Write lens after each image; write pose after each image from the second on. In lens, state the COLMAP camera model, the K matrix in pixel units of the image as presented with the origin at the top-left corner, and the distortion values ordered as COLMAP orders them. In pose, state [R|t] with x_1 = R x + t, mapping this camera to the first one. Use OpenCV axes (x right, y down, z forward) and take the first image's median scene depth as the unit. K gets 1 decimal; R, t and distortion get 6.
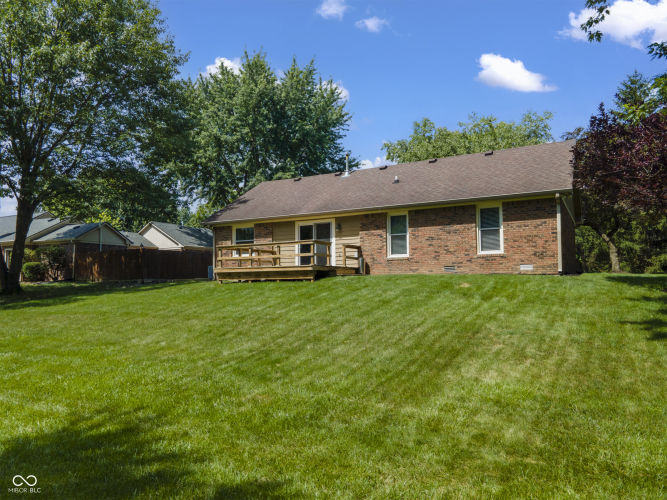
lens RADIAL K [[491.4, 0, 333.4], [0, 491.4, 260.4], [0, 0, 1]] dist [0.046899, 0.000649]
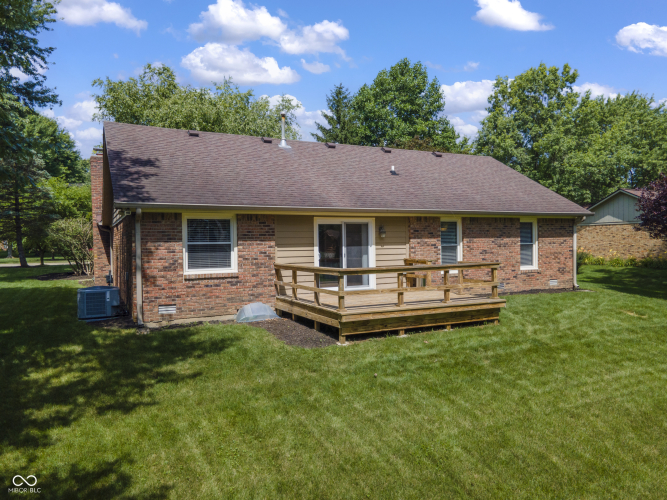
lens RADIAL K [[484.2, 0, 333.2], [0, 484.2, 252.0], [0, 0, 1]] dist [0.047933, -0.000183]
pose [[0.569103, -0.012054, 0.822178, -0.632120], [-0.034522, 0.998661, 0.038537, -0.064633], [-0.821541, -0.050315, 0.567925, 0.690170]]
